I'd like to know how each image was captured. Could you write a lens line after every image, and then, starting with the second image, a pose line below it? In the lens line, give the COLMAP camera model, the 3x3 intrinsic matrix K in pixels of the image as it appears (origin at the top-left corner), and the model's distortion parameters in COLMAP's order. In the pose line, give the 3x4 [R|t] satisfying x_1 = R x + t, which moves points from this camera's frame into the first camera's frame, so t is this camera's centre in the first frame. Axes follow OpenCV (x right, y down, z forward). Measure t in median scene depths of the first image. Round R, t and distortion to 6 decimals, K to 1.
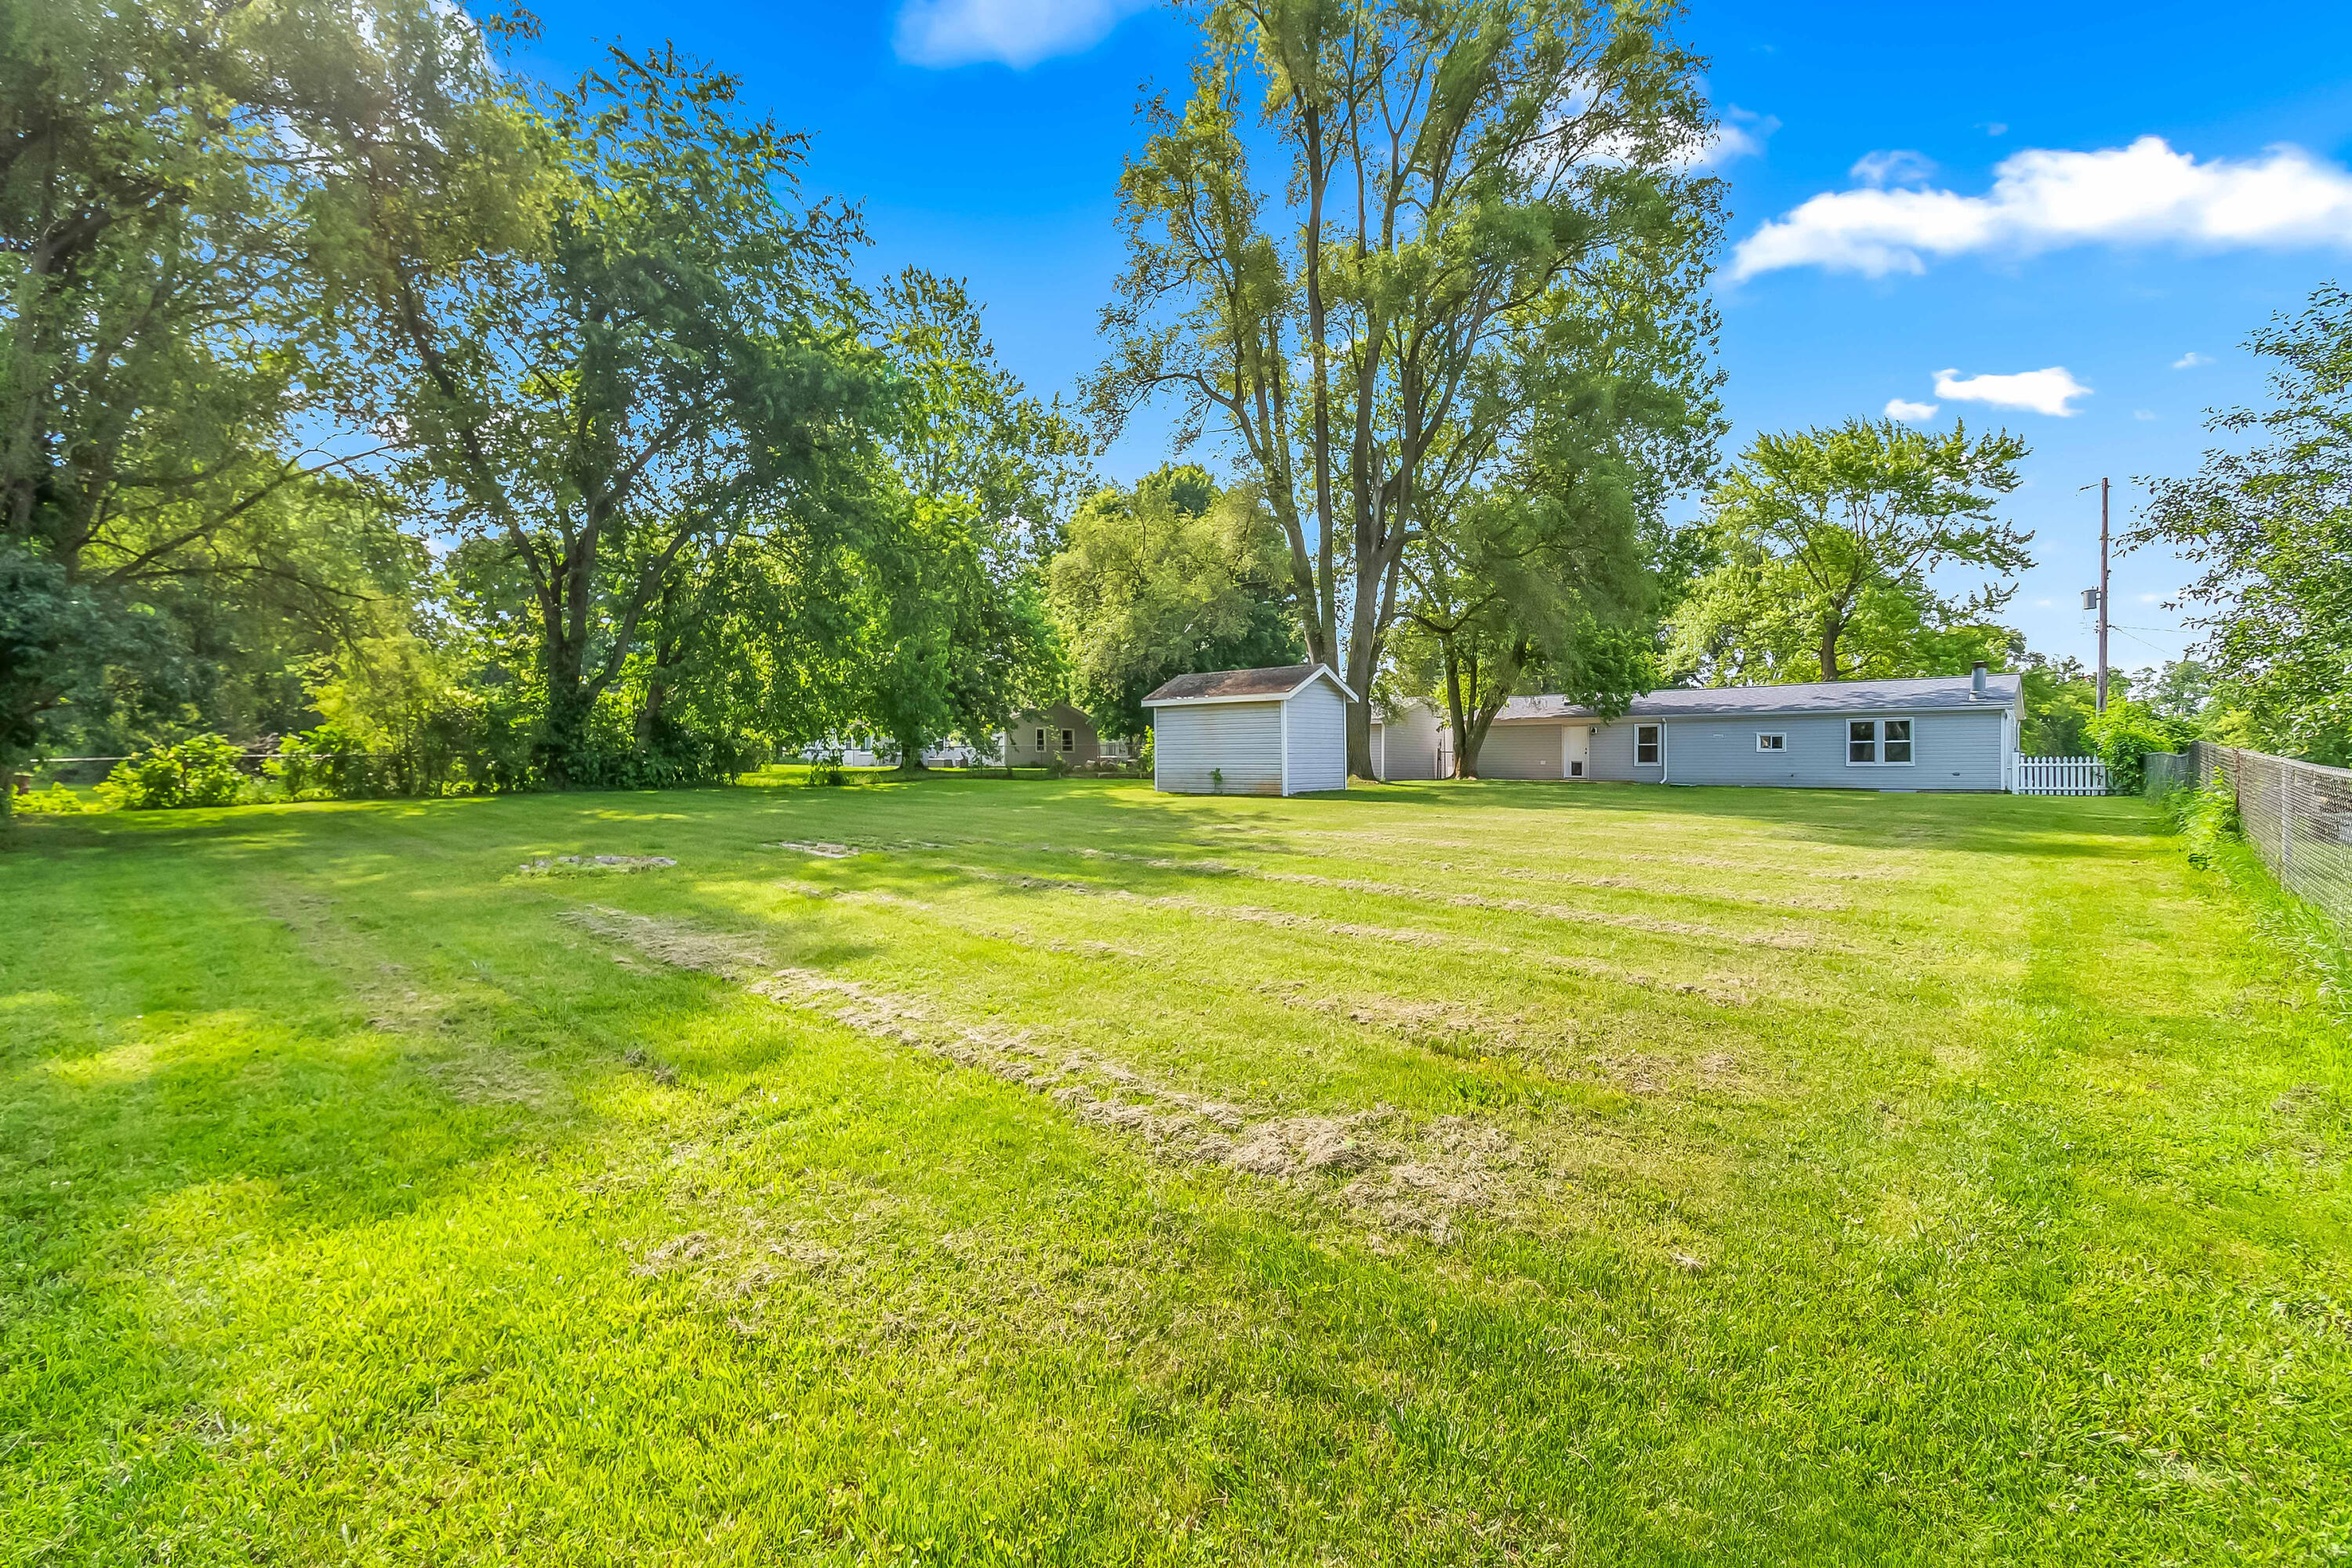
lens RADIAL K [[1034.0, 0, 1168.9], [0, 1034.0, 770.3], [0, 0, 1]] dist [-0.000585, -0.000487]
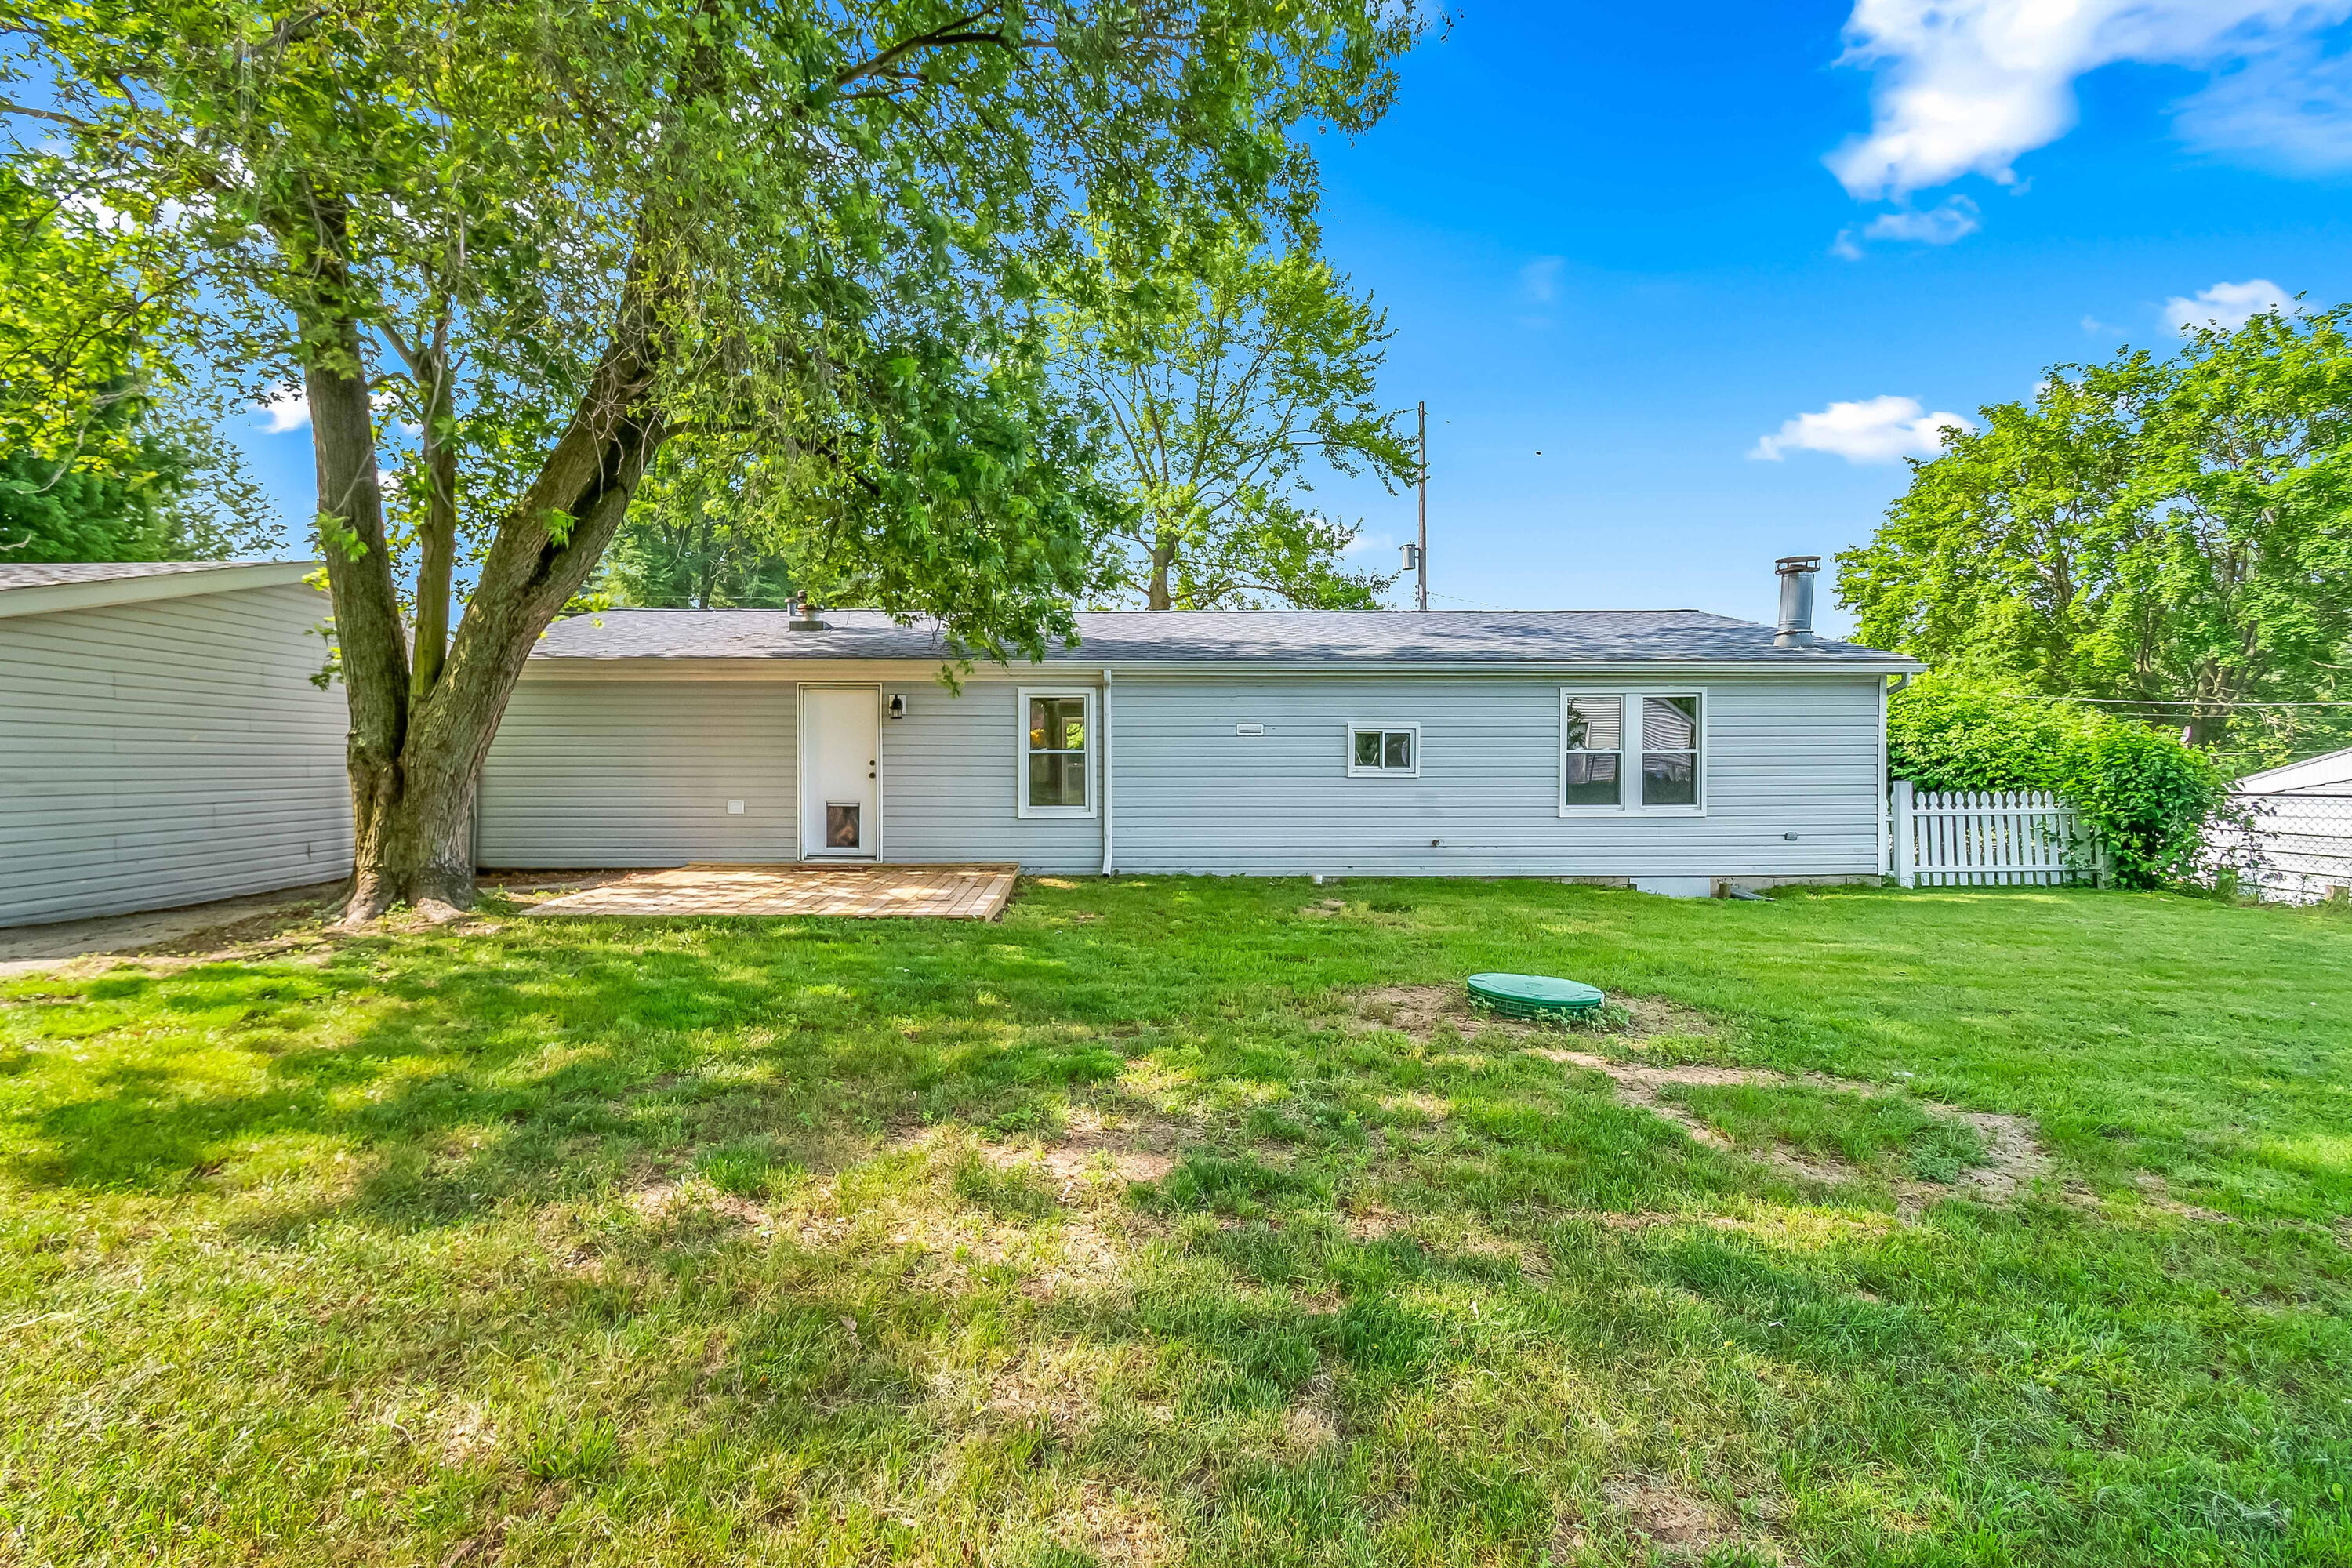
lens RADIAL K [[1034.0, 0, 1168.9], [0, 1034.0, 770.3], [0, 0, 1]] dist [-0.000585, -0.000487]
pose [[0.647236, -0.008436, 0.762243, 0.225716], [0.001138, 0.999948, 0.010101, -0.021525], [-0.762289, -0.005670, 0.647212, 0.737178]]
